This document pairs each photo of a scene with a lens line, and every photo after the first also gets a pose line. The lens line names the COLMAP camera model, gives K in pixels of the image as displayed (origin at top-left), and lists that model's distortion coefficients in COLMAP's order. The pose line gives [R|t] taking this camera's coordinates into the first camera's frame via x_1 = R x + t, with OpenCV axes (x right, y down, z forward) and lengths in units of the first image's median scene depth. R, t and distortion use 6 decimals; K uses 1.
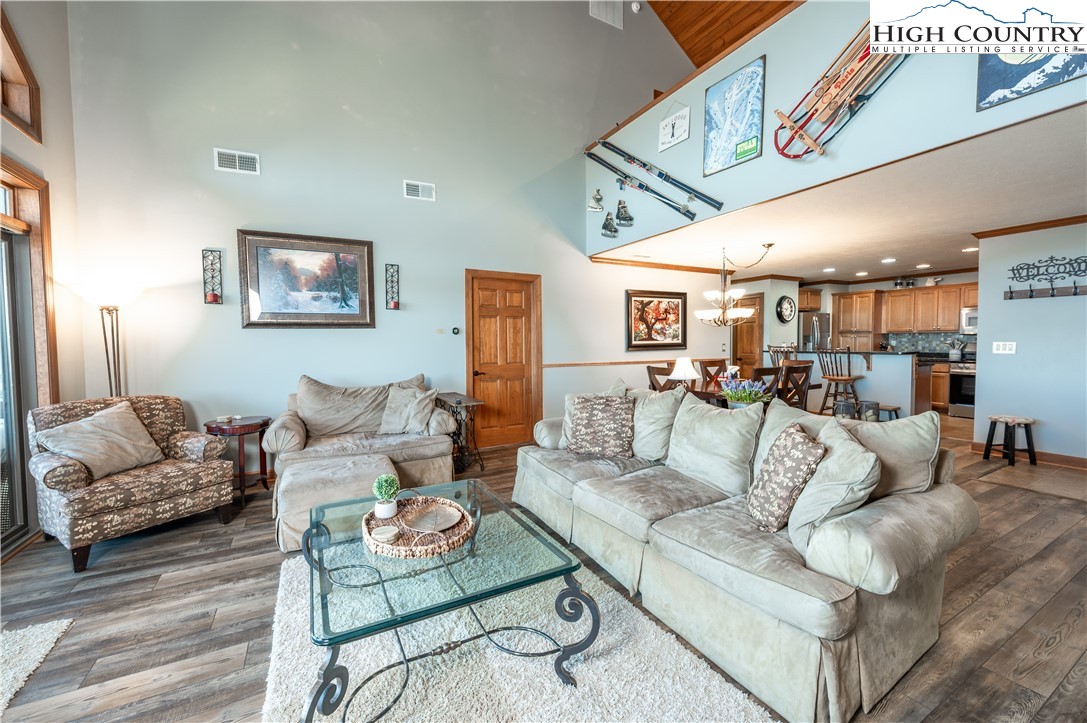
lens RADIAL K [[434.3, 0, 541.8], [0, 434.3, 355.2], [0, 0, 1]] dist [-0.000346, 0.000000]
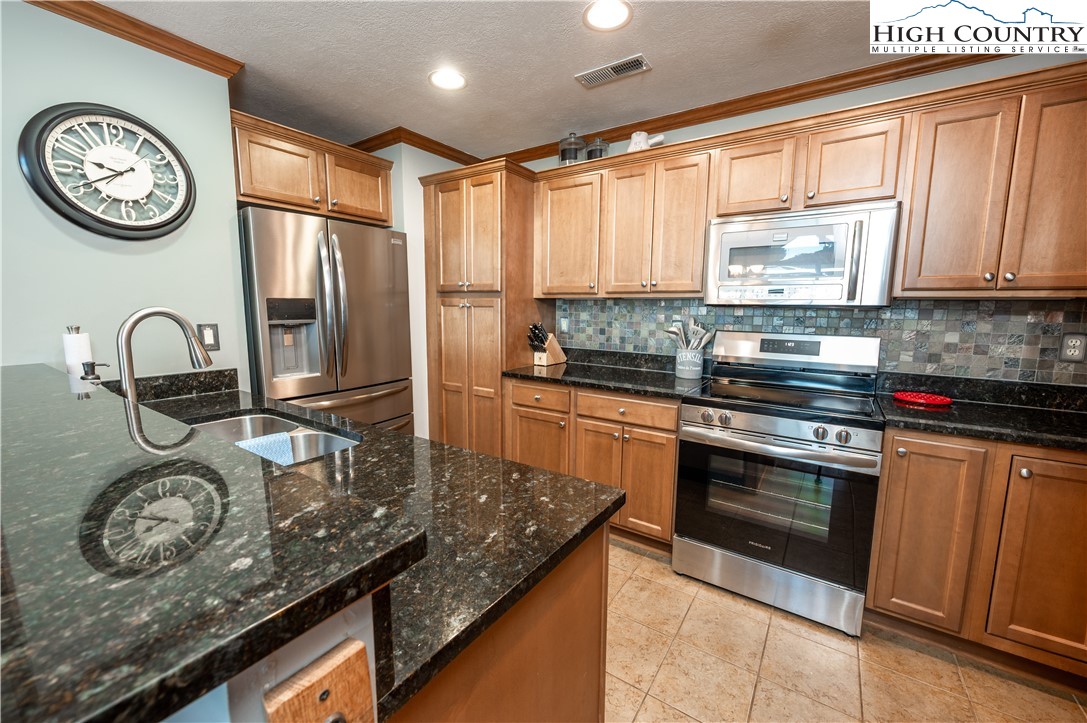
lens RADIAL K [[434.3, 0, 541.5], [0, 434.3, 362.4], [0, 0, 1]] dist [-0.000346, 0.000000]
pose [[0.890807, -0.038901, 0.452713, 0.652058], [-0.005254, 0.995380, 0.095870, -0.032982], [-0.454351, -0.087781, 0.886487, 0.704409]]
